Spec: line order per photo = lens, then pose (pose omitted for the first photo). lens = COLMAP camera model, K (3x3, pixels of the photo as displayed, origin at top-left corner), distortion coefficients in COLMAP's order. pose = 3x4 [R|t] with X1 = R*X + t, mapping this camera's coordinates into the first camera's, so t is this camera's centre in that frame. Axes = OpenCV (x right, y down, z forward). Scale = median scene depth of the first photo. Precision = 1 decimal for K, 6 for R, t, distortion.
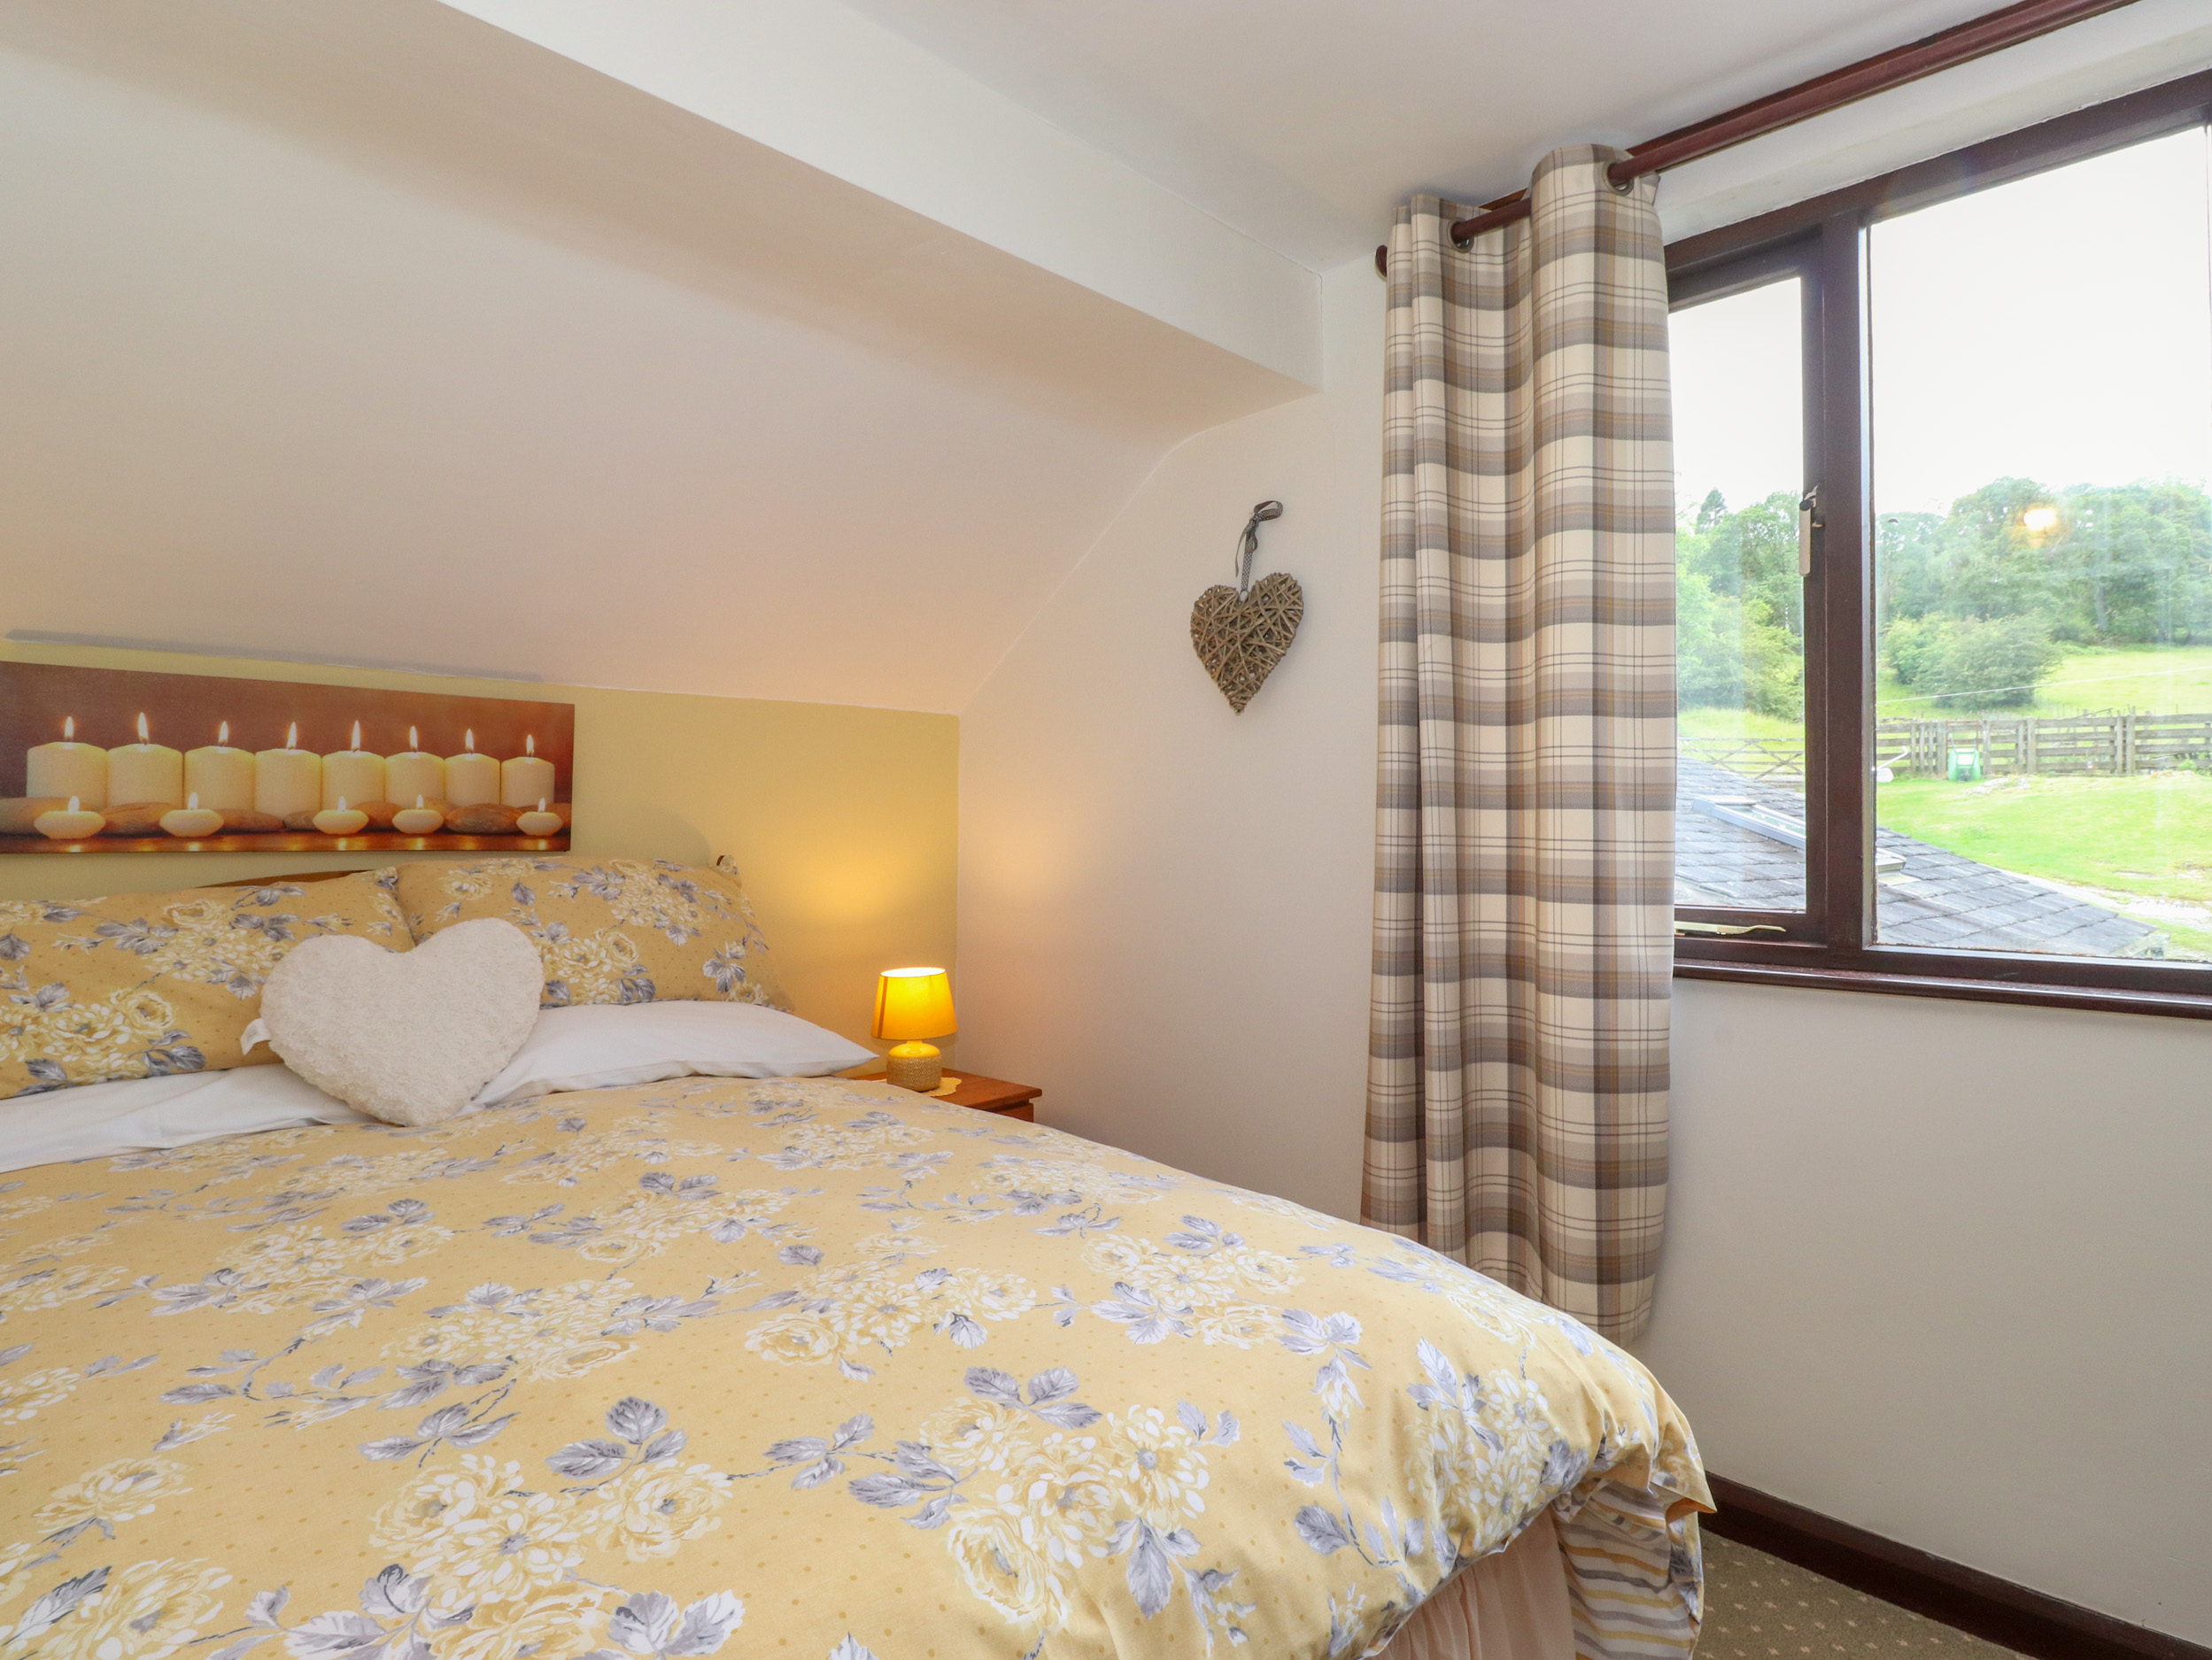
lens RADIAL K [[1167.3, 0, 1106.0], [0, 1167.3, 830.0], [0, 0, 1]] dist [0.004184, -0.015605]
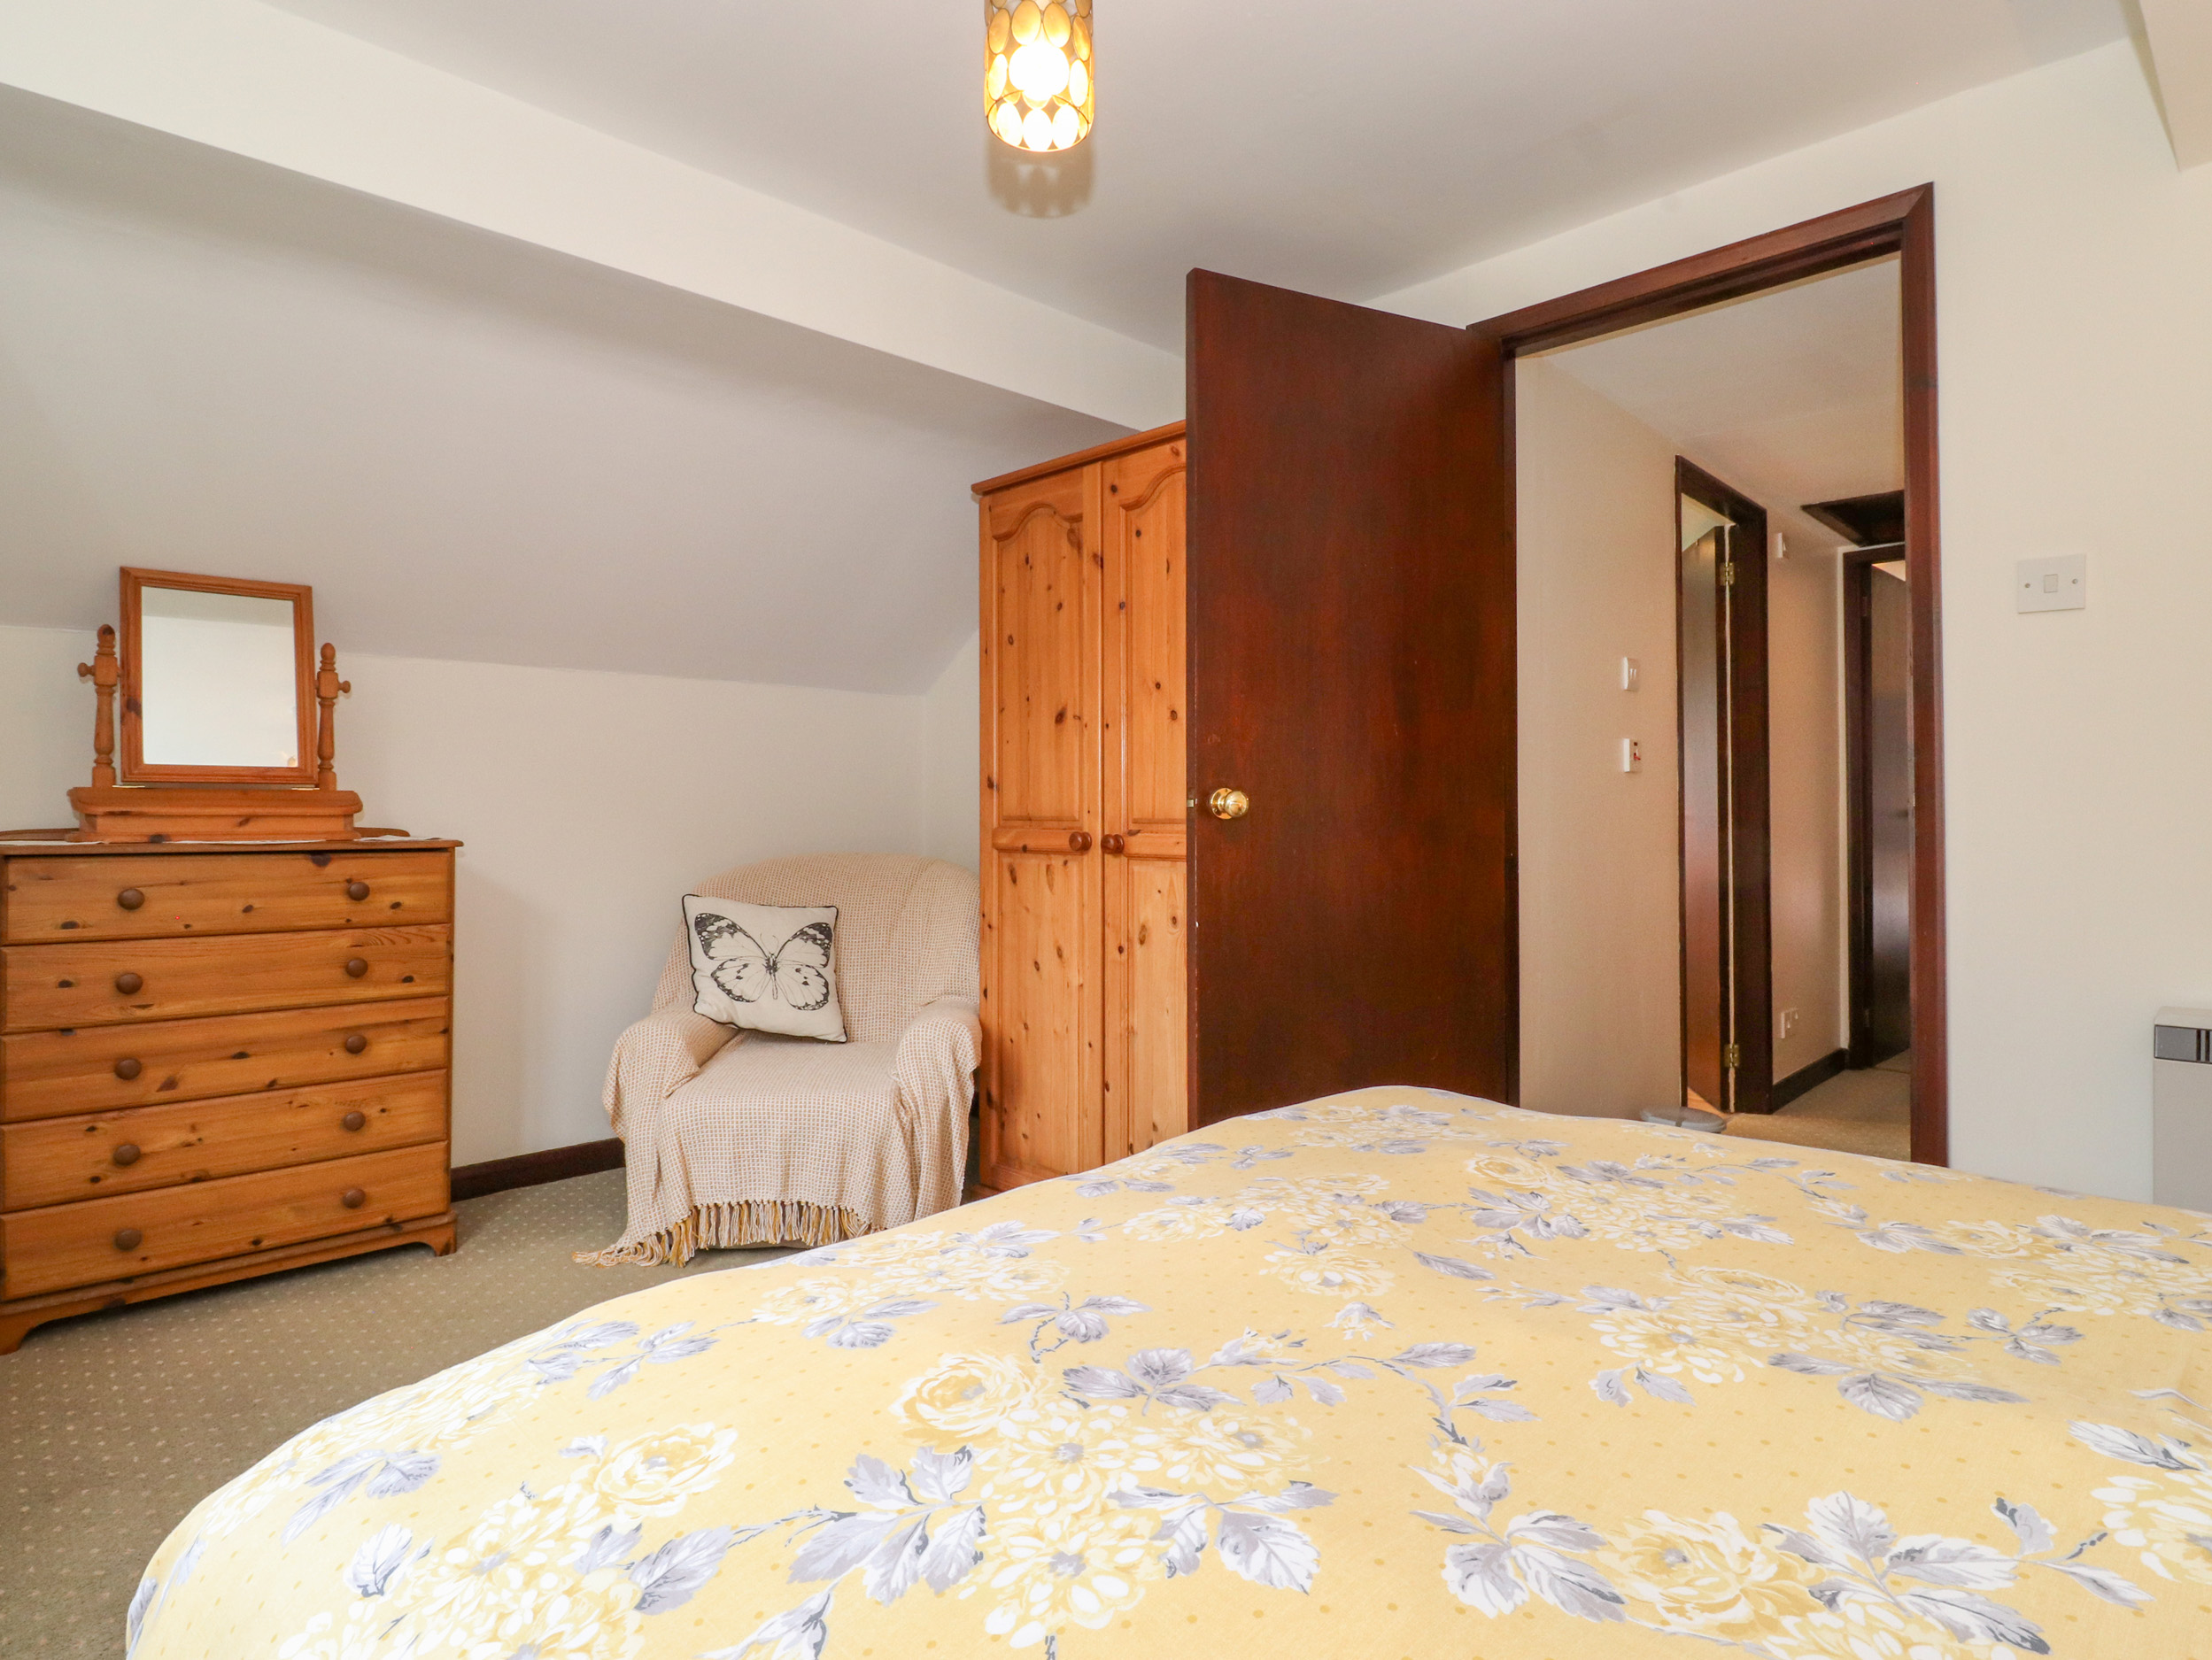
lens RADIAL K [[1195.0, 0, 1102.2], [0, 1195.0, 808.6], [0, 0, 1]] dist [0.003231, -0.014594]
pose [[-0.999922, -0.004608, 0.011589, -0.035693], [-0.004666, 0.999977, -0.004974, 0.060830], [-0.011565, -0.005028, -0.999920, 1.271107]]
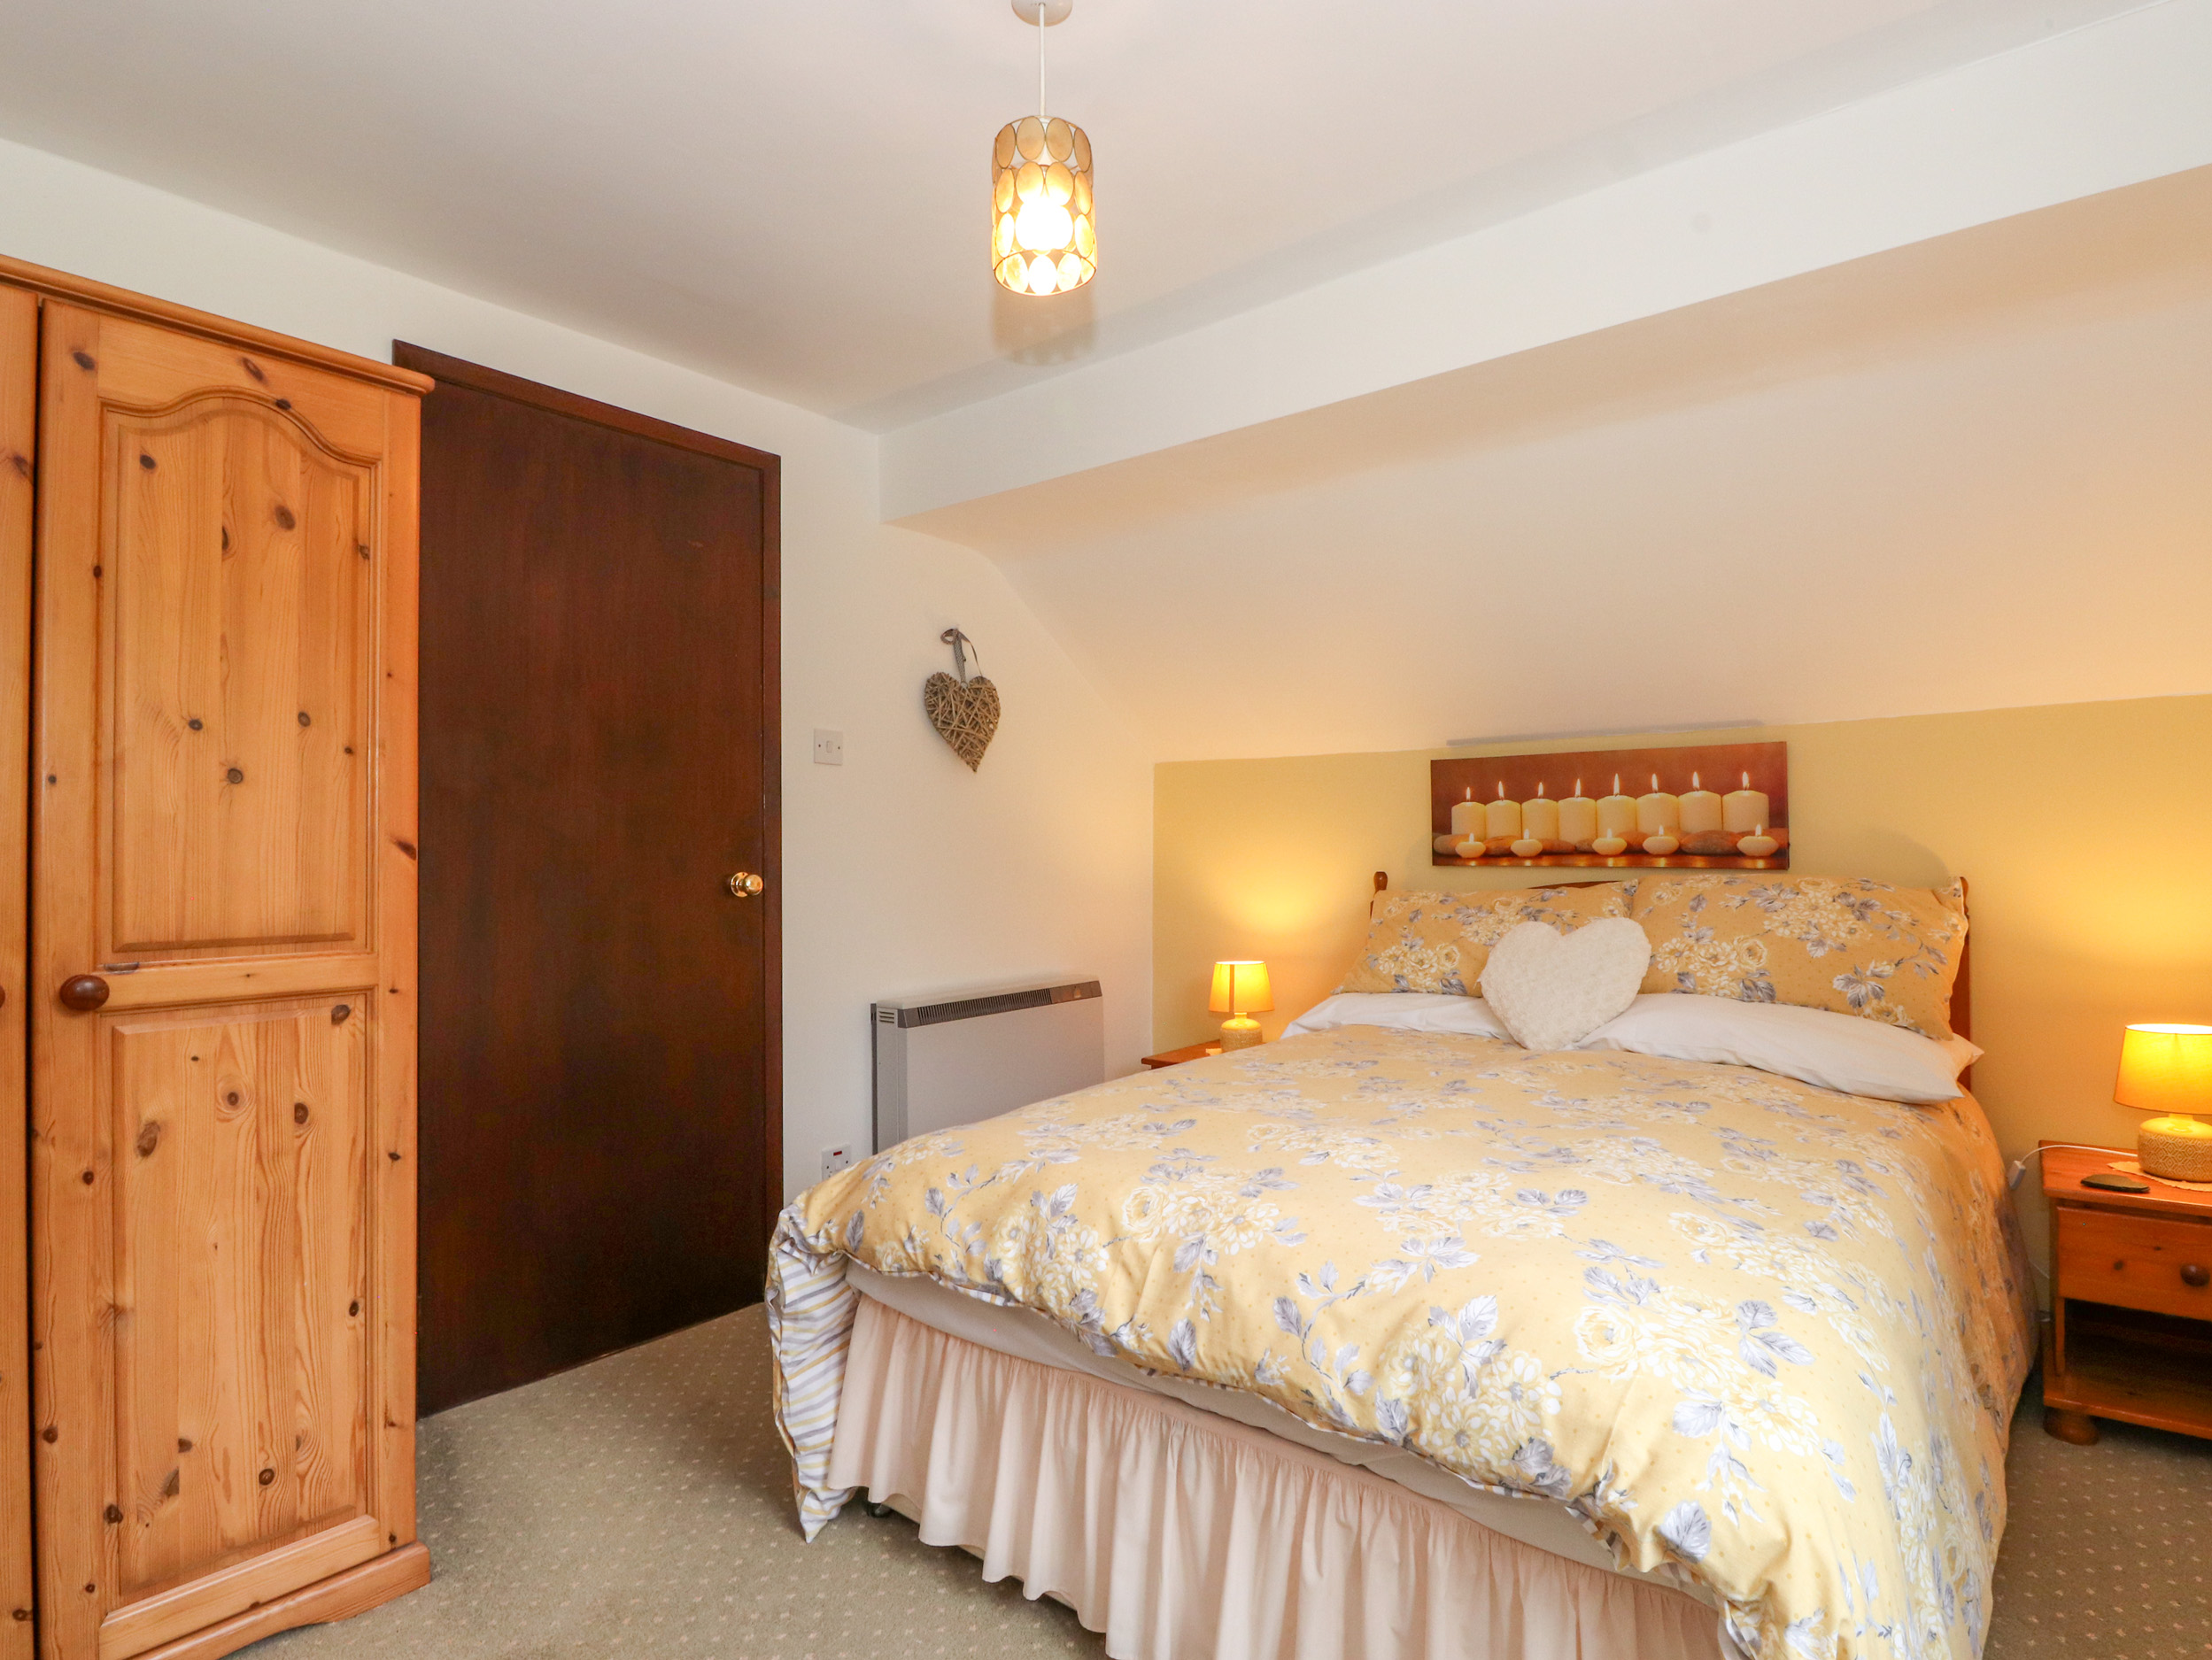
lens RADIAL K [[1167.3, 0, 1106.0], [0, 1167.3, 830.0], [0, 0, 1]] dist [0.004184, -0.015605]
pose [[0.095106, -0.021171, -0.995242, 0.925342], [0.004786, 0.999772, -0.020810, -0.000228], [0.995456, -0.002784, 0.095185, 0.342116]]
